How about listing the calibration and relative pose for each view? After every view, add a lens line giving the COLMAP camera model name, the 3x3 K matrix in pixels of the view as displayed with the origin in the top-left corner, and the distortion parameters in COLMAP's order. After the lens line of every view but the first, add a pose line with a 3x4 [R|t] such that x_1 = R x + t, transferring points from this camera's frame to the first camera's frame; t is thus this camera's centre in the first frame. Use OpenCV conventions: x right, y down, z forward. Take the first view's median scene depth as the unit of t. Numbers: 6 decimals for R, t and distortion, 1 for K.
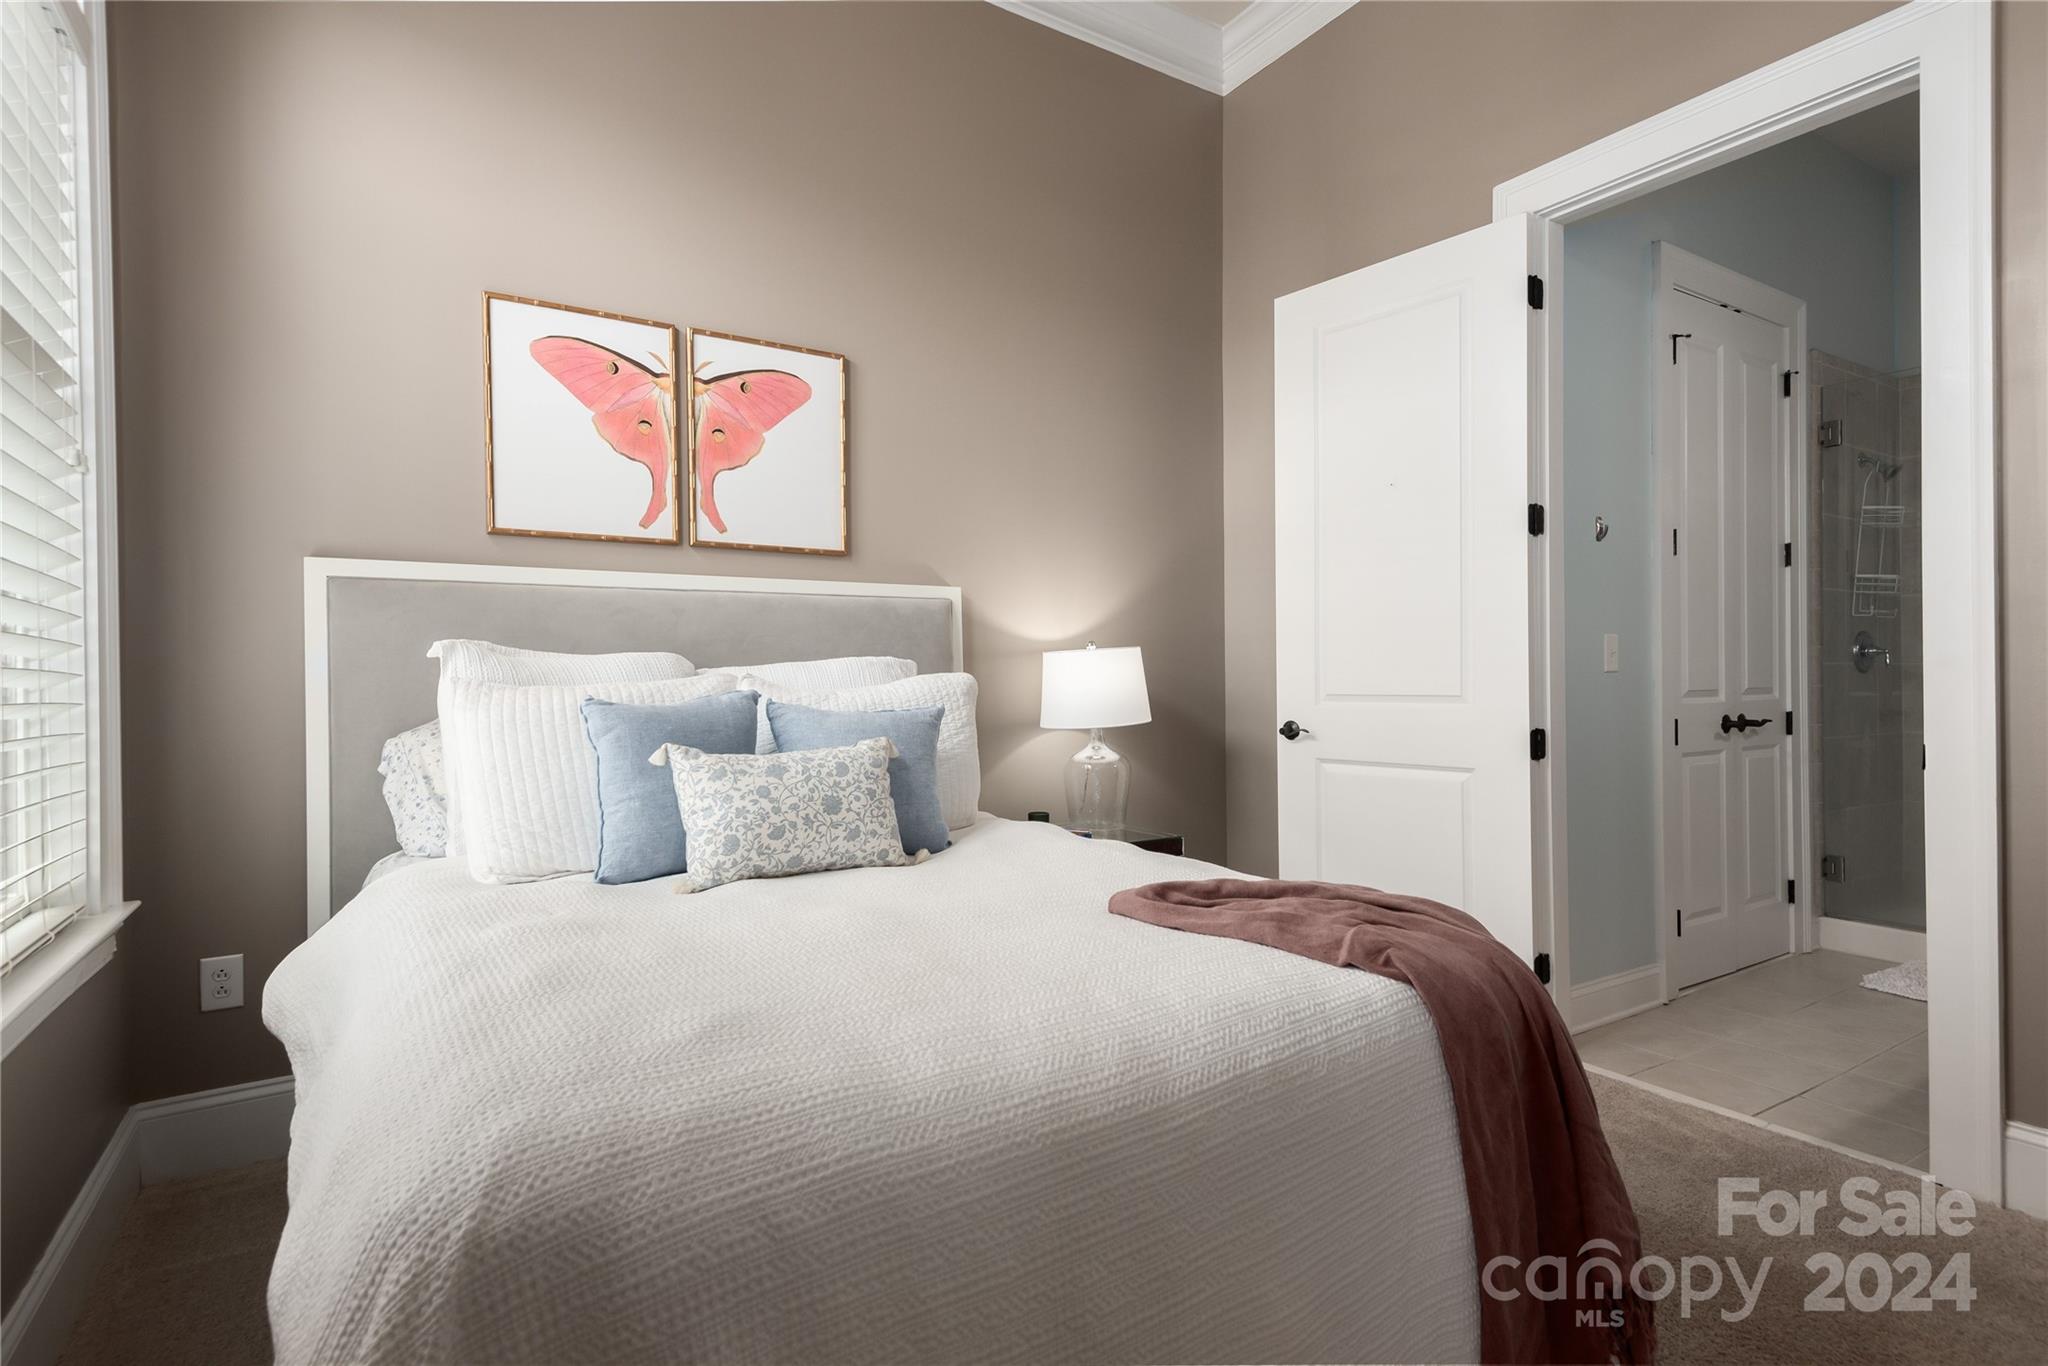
lens RADIAL K [[1024.0, 0, 1024.0], [0, 1024.0, 683.0], [0, 0, 1]] dist [0.001041, 0.000031]
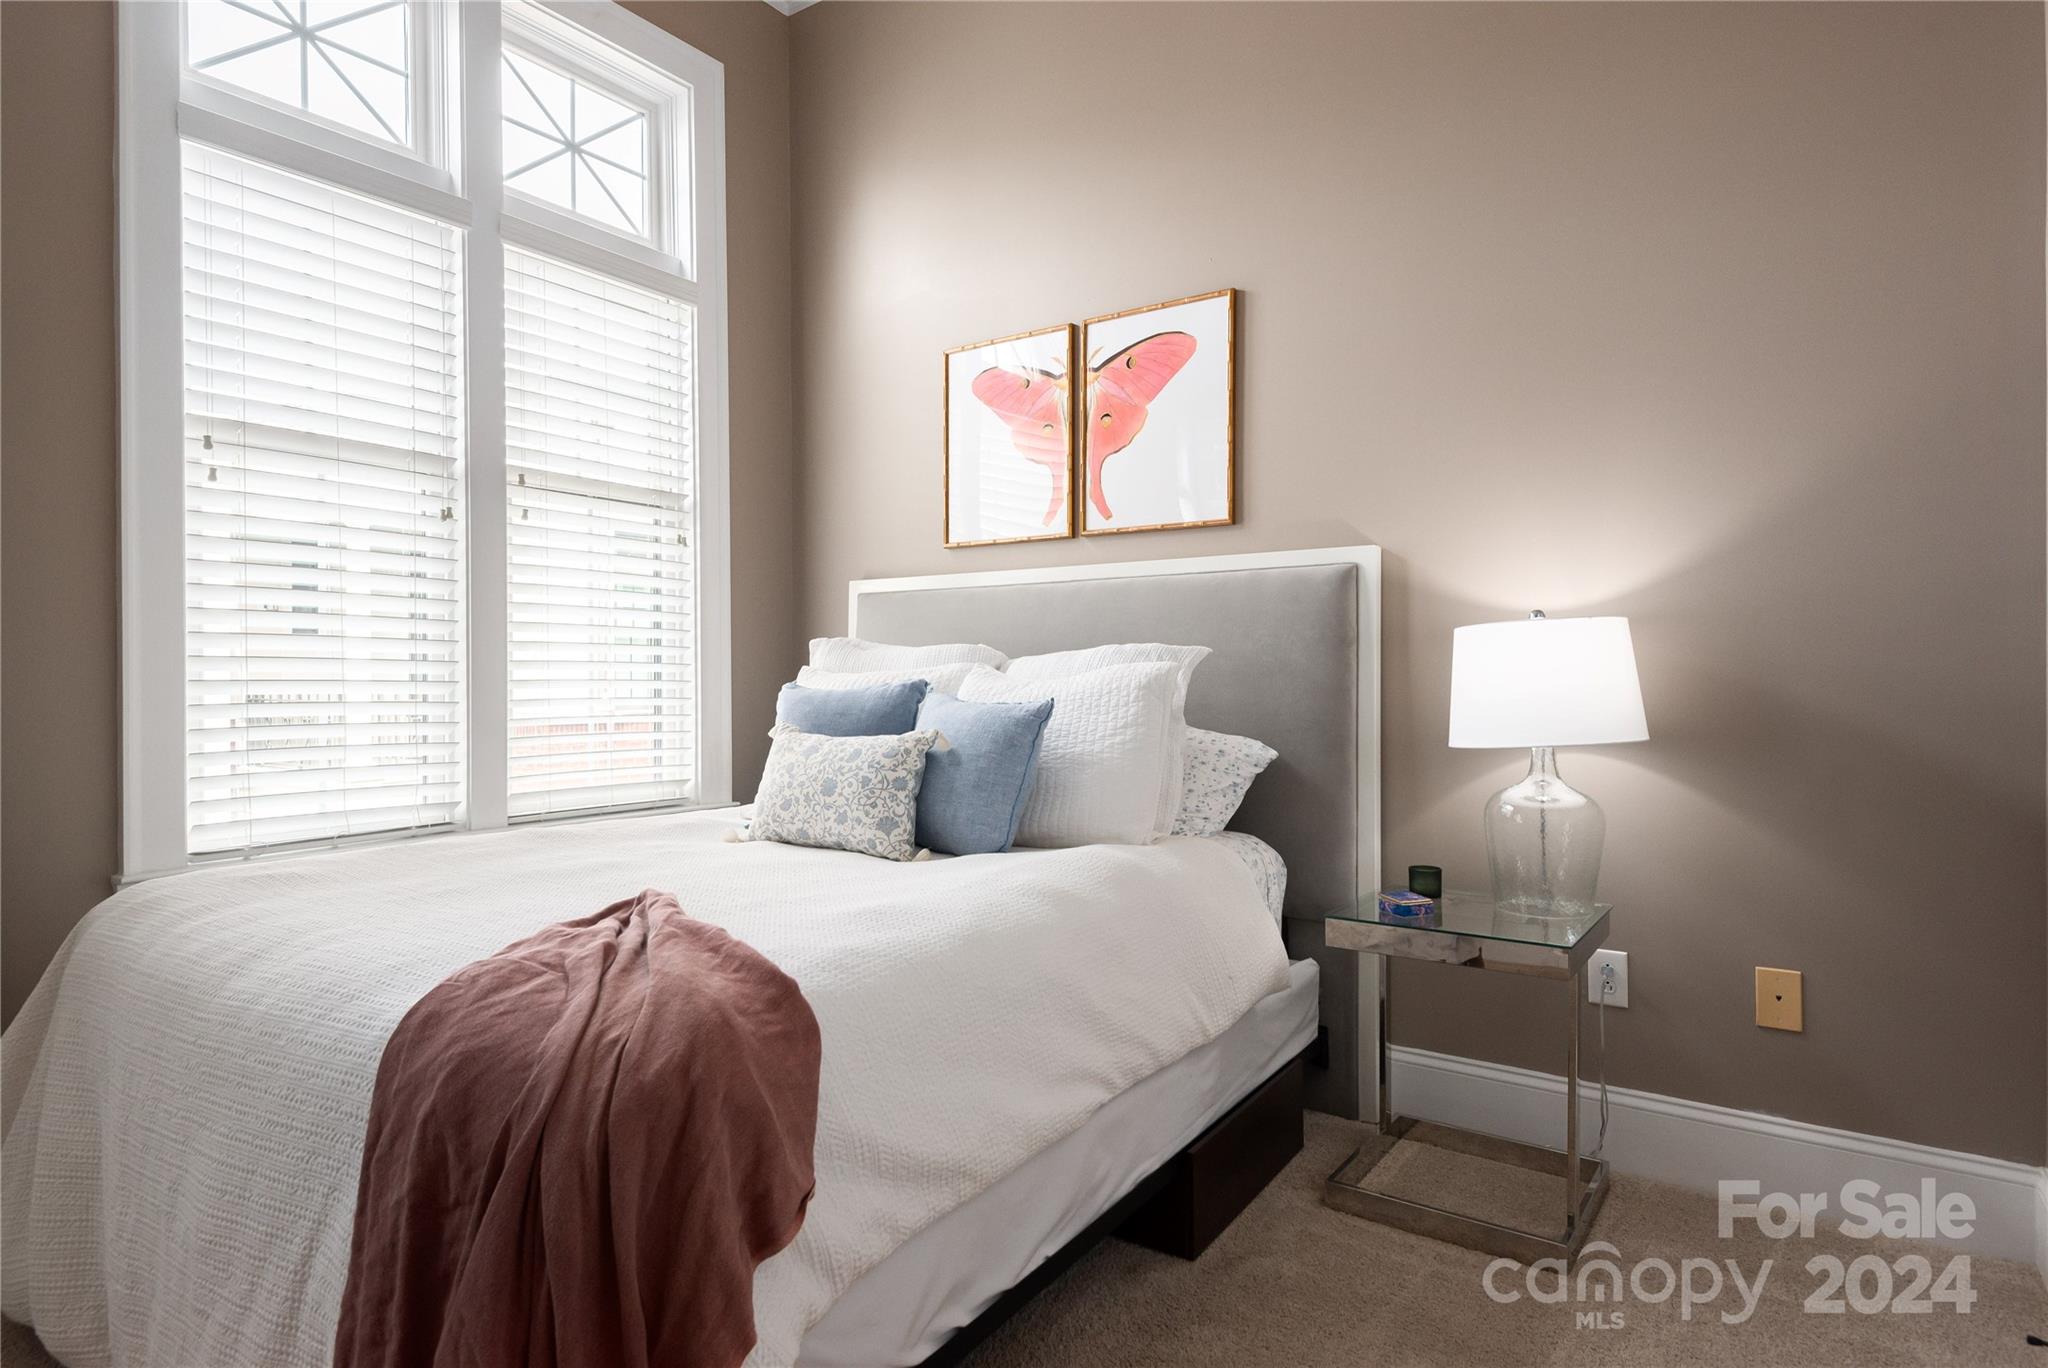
lens RADIAL K [[1129.8, 0, 1024.0], [0, 1129.8, 684.0], [0, 0, 1]] dist [0.000208, 0.000138]
pose [[0.373811, 0.015379, -0.927377, 0.687719], [-0.005434, 0.999882, 0.014391, -0.004442], [0.927489, -0.000340, 0.373850, 0.528760]]
